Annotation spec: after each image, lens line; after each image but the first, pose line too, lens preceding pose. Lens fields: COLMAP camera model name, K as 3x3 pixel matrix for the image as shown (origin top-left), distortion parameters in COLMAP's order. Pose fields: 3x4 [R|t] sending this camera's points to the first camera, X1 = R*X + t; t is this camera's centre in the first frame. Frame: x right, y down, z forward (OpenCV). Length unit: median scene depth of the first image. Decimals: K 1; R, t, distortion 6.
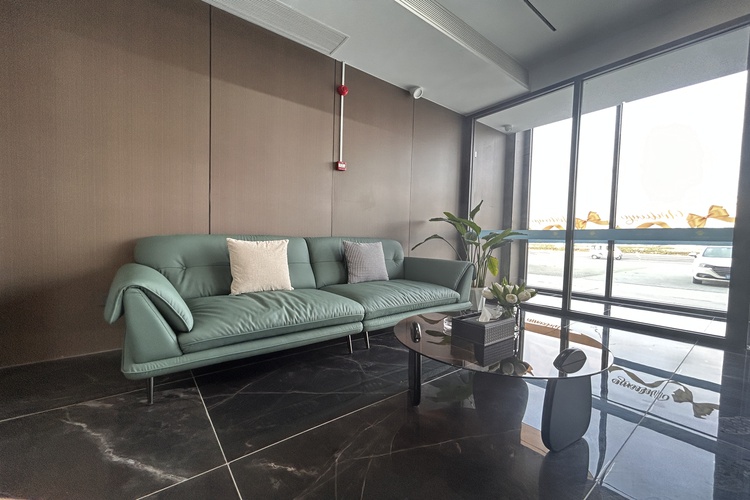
lens RADIAL K [[304.5, 0, 375.2], [0, 304.5, 250.6], [0, 0, 1]] dist [0.001595, 0.000632]
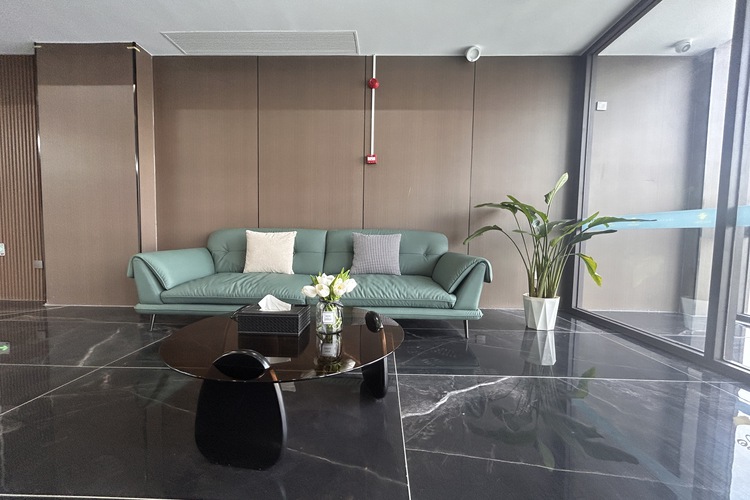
lens RADIAL K [[304.5, 0, 374.0], [0, 304.5, 251.2], [0, 0, 1]] dist [0.001595, 0.000632]
pose [[0.774616, 0.026004, -0.631897, 0.566540], [-0.023681, 0.999646, 0.012109, 0.015674], [0.631988, 0.005584, 0.774958, 0.234252]]
